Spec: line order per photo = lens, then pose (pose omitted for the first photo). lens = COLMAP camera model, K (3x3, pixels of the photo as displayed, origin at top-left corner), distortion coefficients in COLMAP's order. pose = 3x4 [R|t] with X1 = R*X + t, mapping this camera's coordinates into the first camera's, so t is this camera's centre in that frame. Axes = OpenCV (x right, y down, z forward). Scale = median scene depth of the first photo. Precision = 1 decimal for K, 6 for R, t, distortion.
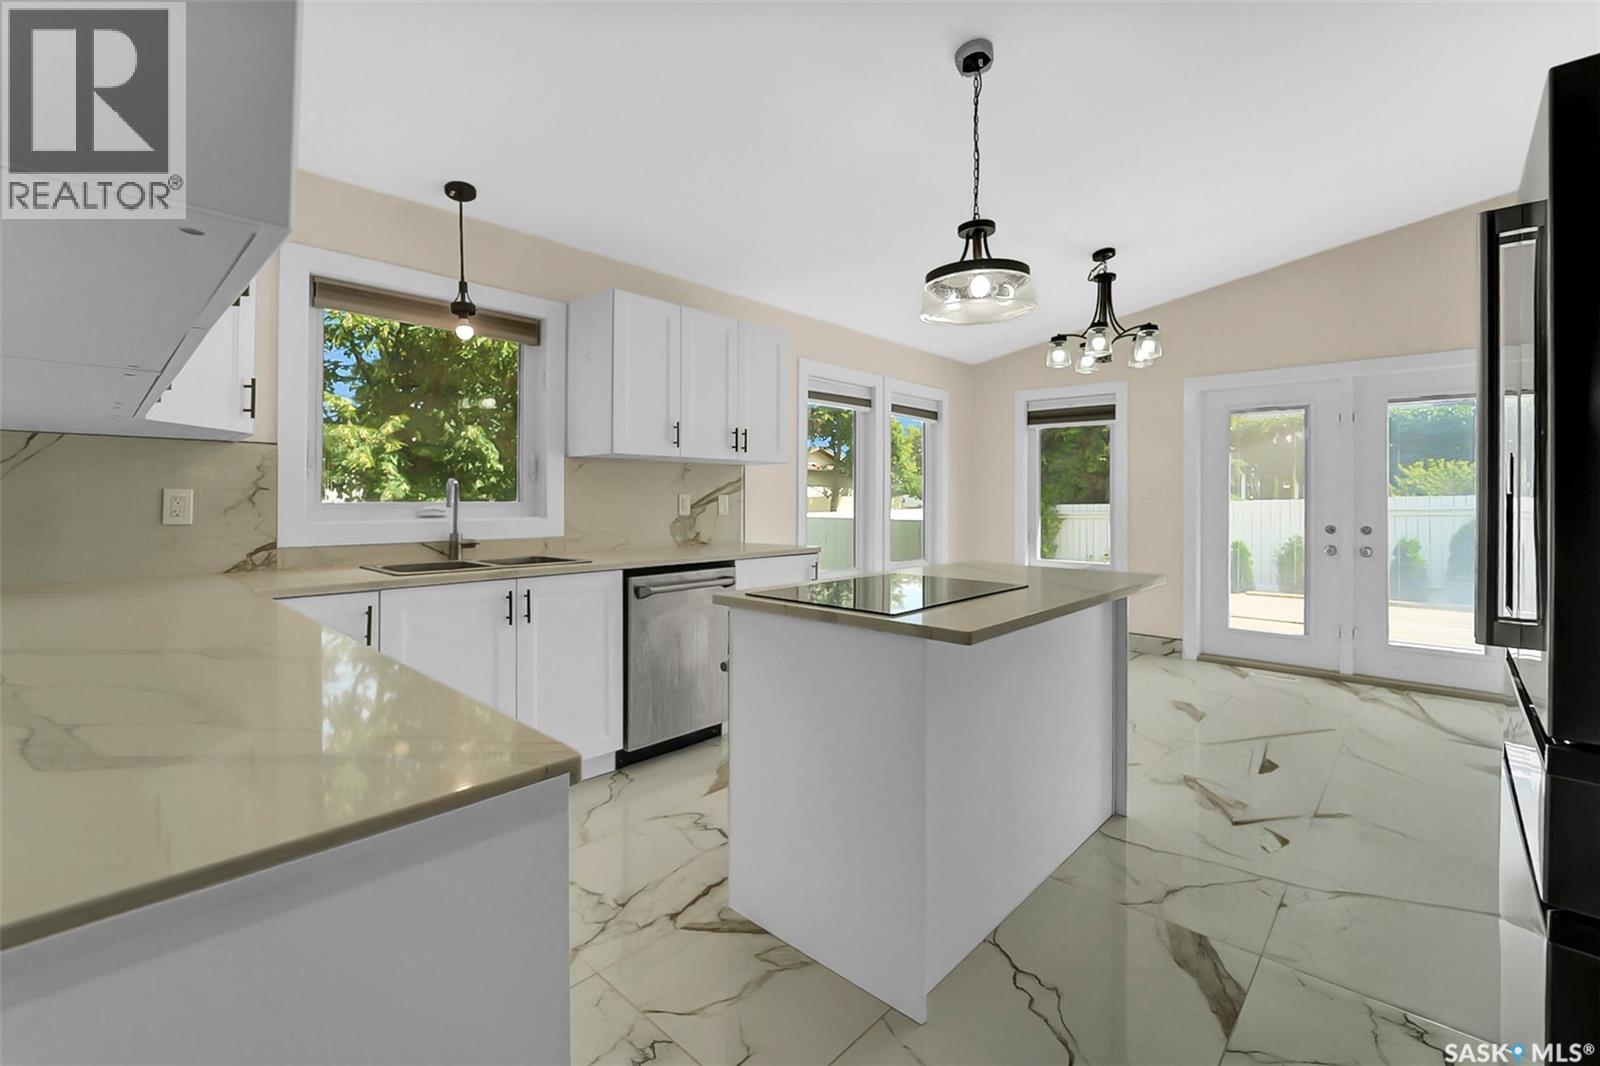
lens RADIAL K [[676.8, 0, 799.7], [0, 676.8, 499.2], [0, 0, 1]] dist [-0.013085, -0.002369]
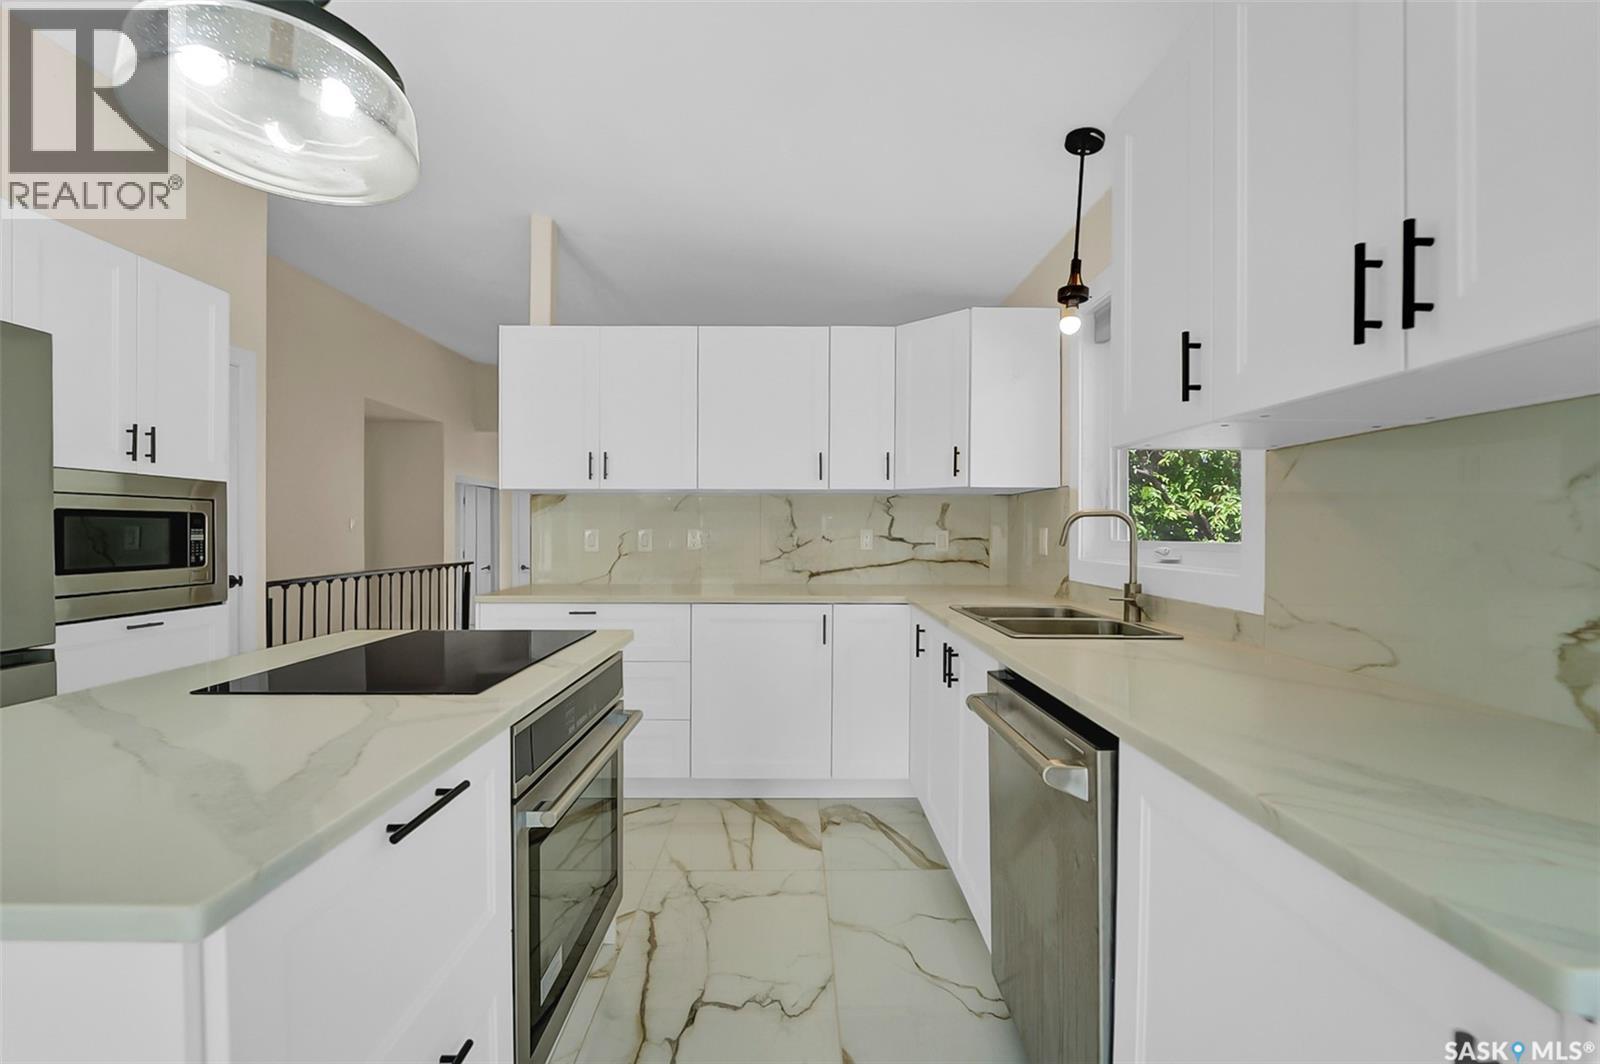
lens RADIAL K [[676.8, 0, 804.7], [0, 676.8, 533.6], [0, 0, 1]] dist [-0.013085, -0.002369]
pose [[-0.720889, -0.002890, -0.693045, 0.232171], [-0.005828, 0.999981, 0.001892, -0.003395], [0.693027, 0.005402, -0.720892, 1.145798]]
